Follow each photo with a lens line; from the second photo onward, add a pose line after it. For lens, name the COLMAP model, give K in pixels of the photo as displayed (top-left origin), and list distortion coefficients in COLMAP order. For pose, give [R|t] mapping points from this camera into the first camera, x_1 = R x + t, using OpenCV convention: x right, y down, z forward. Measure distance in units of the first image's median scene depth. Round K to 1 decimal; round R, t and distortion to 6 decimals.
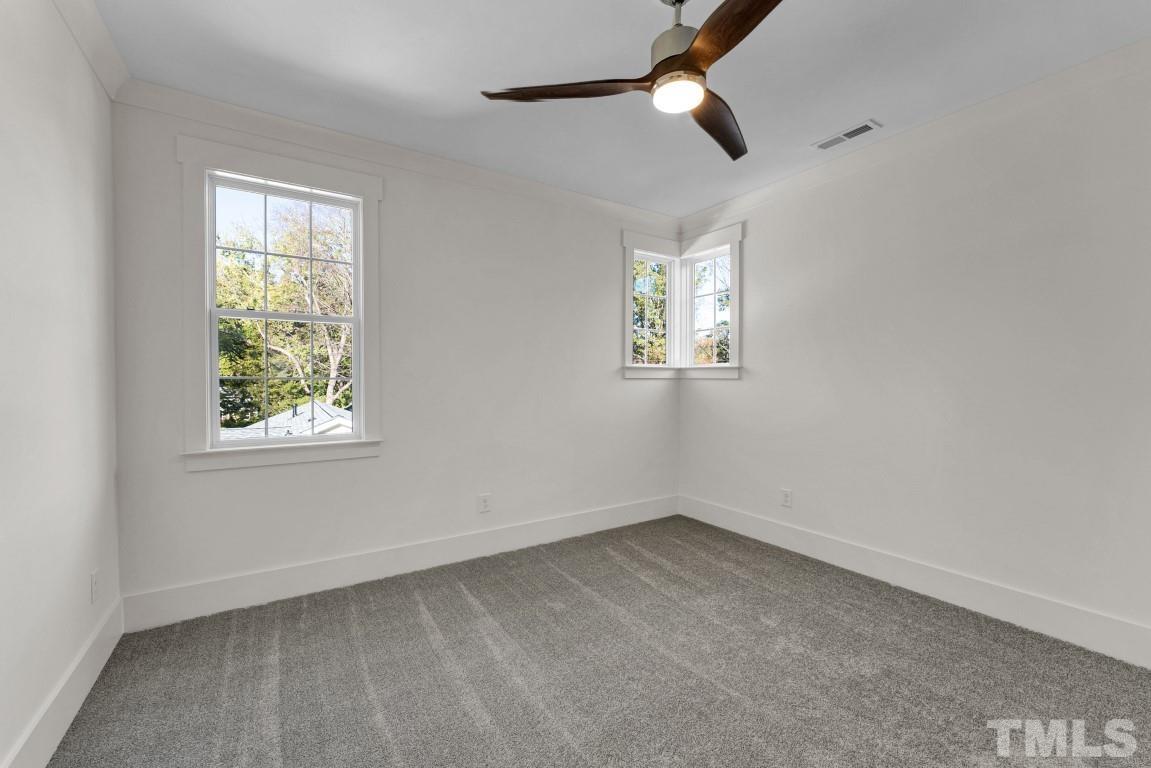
lens RADIAL K [[472.1, 0, 570.8], [0, 472.1, 390.2], [0, 0, 1]] dist [0.000671, -0.000705]
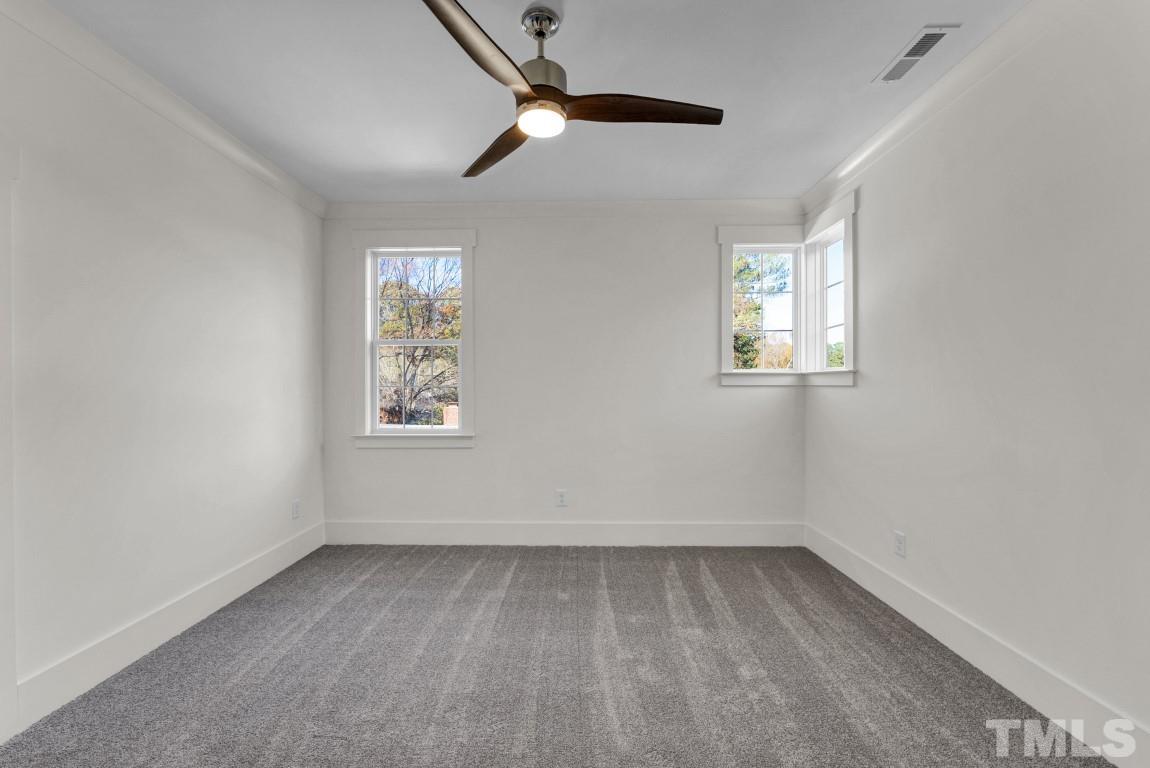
lens RADIAL K [[471.7, 0, 570.3], [0, 471.7, 390.2], [0, 0, 1]] dist [0.000671, -0.000705]
pose [[0.829328, 0.002374, -0.558757, 0.458830], [-0.011026, 0.999866, -0.012118, -0.001884], [0.558654, 0.016210, 0.829243, 0.084353]]
